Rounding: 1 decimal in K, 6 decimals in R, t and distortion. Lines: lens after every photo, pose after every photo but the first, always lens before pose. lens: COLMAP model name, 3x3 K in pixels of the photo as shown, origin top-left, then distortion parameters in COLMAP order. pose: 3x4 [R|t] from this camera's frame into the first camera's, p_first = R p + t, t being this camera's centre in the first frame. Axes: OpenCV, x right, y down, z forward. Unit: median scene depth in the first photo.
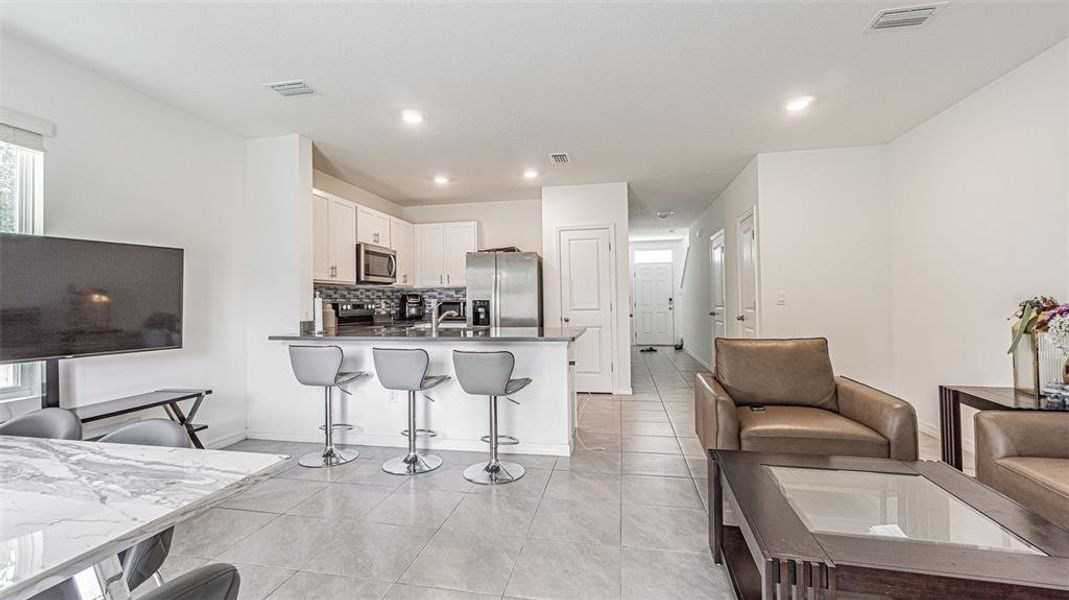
lens RADIAL K [[467.3, 0, 538.5], [0, 467.3, 293.9], [0, 0, 1]] dist [0.000867, -0.000008]
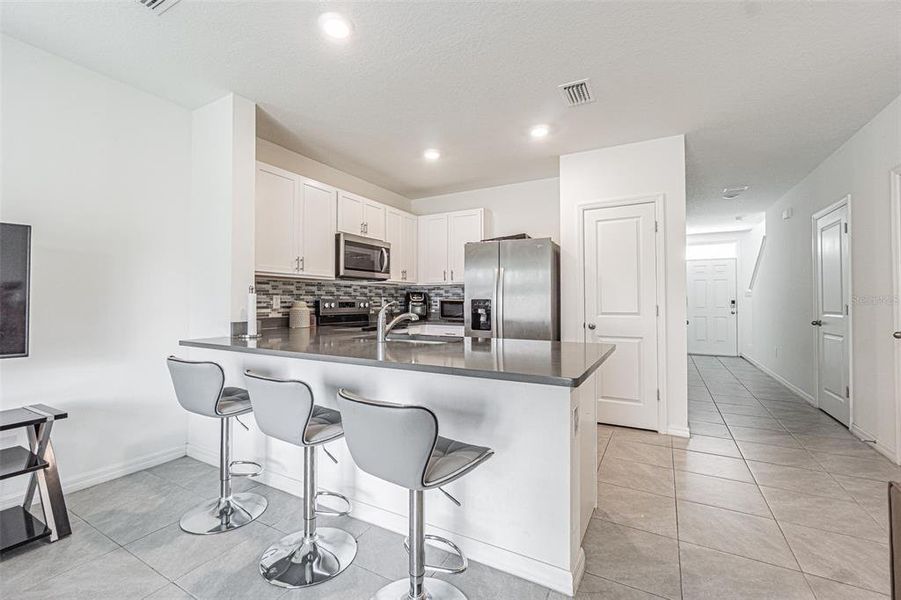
lens RADIAL K [[394.5, 0, 446.9], [0, 394.5, 294.8], [0, 0, 1]] dist [-0.003922, 0.000238]
pose [[0.946481, 0.008935, -0.322637, 0.044502], [-0.008646, 0.999960, 0.002330, 0.004370], [0.322645, 0.000584, 0.946520, 0.323683]]
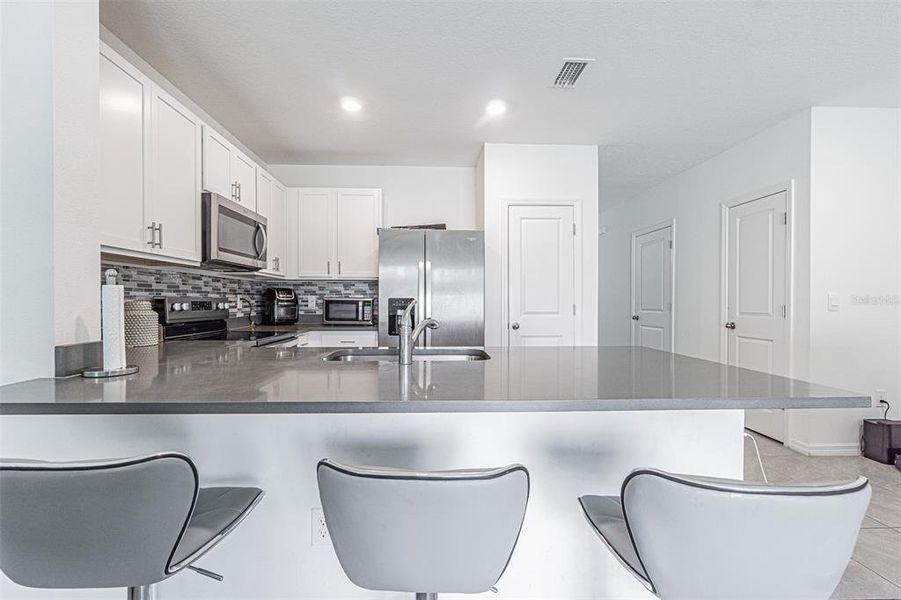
lens RADIAL K [[394.5, 0, 447.5], [0, 394.5, 304.2], [0, 0, 1]] dist [-0.003922, 0.000238]
pose [[0.973369, 0.013259, 0.228860, -0.189653], [-0.018629, 0.999599, 0.021319, 0.008570], [-0.228486, -0.025014, 0.973226, 0.426563]]
